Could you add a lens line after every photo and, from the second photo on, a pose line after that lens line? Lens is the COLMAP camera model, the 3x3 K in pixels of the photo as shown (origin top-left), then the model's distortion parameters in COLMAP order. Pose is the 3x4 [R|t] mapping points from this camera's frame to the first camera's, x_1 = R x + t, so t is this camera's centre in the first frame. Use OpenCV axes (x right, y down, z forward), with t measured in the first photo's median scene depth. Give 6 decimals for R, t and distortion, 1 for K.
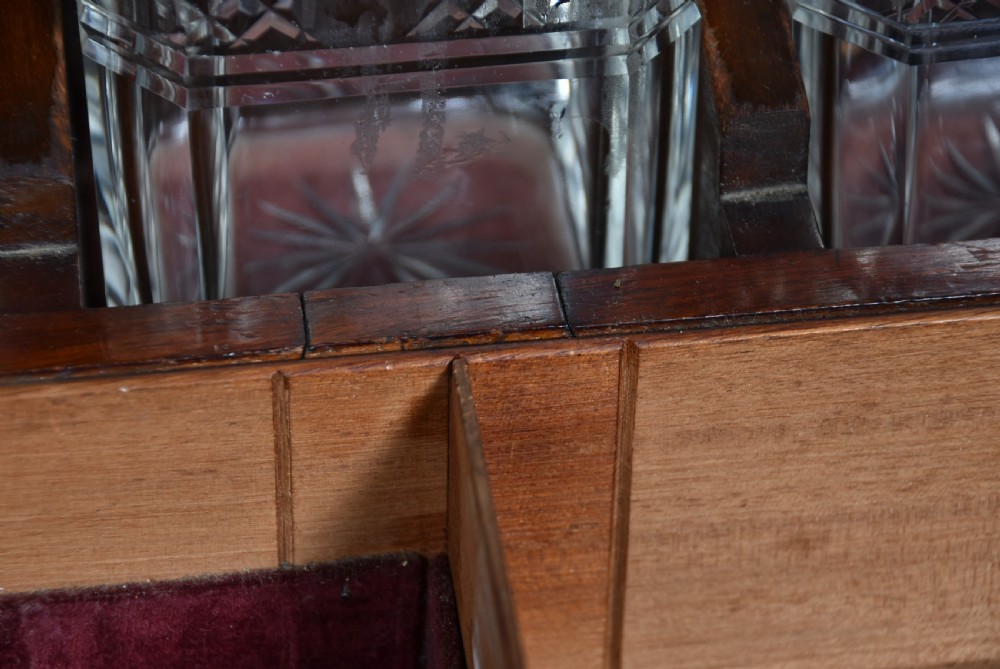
lens RADIAL K [[3412.5, 0, 497.8], [0, 3412.5, 337.9], [0, 0, 1]] dist [0.003758, 0.000000]
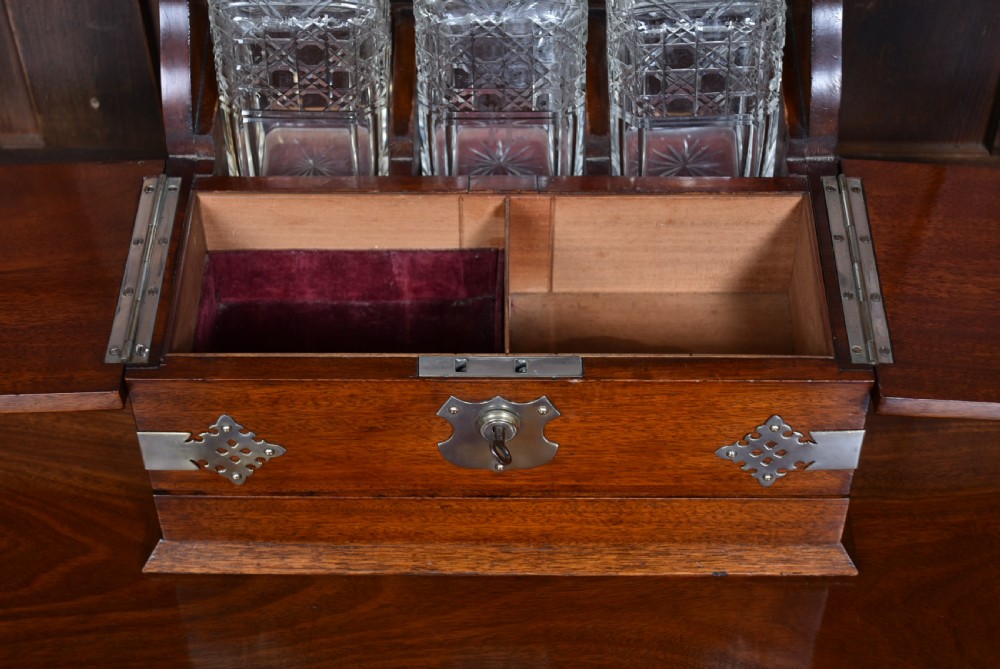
lens RADIAL K [[1688.6, 0, 486.1], [0, 1688.6, 349.8], [0, 0, 1]] dist [-0.014371, 0.000000]
pose [[0.988534, 0.092939, -0.119006, 0.197500], [-0.080993, 0.991527, 0.101562, -0.013537], [0.127437, -0.090759, 0.987685, -0.849761]]
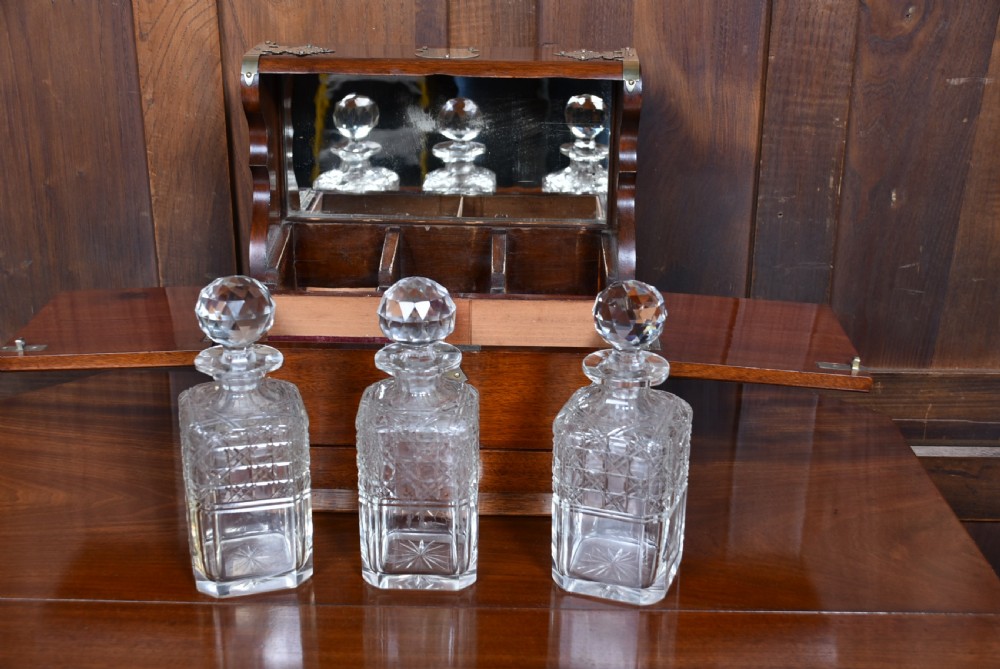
lens RADIAL K [[1246.4, 0, 492.9], [0, 1246.4, 362.1], [0, 0, 1]] dist [-0.022749, 0.000000]
pose [[0.989504, 0.053110, -0.134393, 0.398573], [-0.094650, 0.940953, -0.325038, 0.858682], [0.109194, 0.334346, 0.936103, -1.158481]]
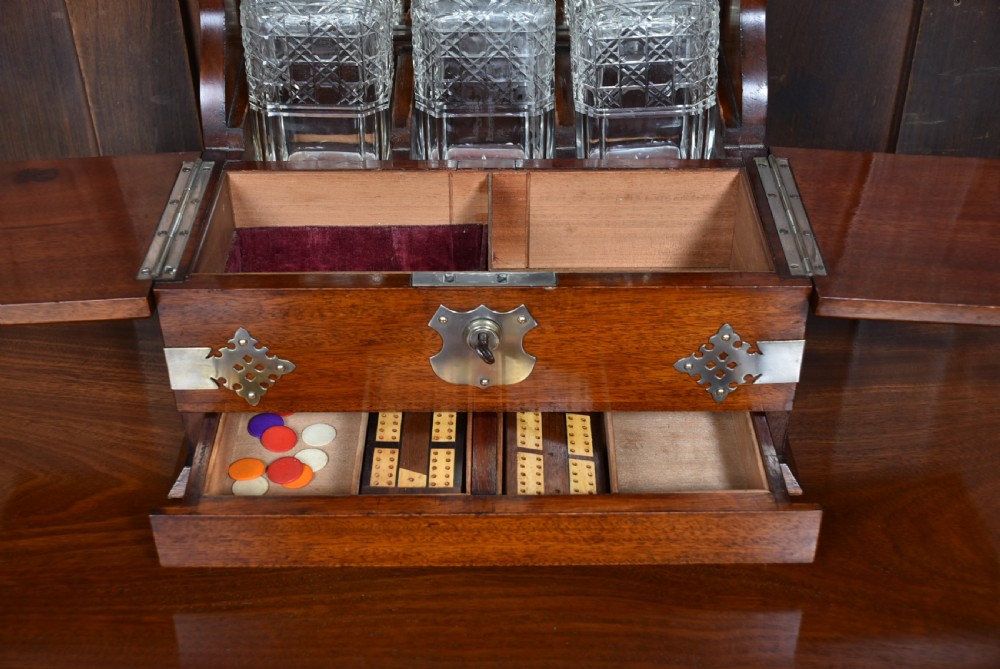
lens RADIAL K [[1256.4, 0, 494.4], [0, 1256.4, 342.6], [0, 0, 1]] dist [-0.019236, 0.000000]
pose [[0.990374, 0.063979, -0.122746, 0.204064], [-0.074883, 0.993445, -0.086374, 0.357425], [0.116415, 0.094734, 0.988672, -0.596134]]
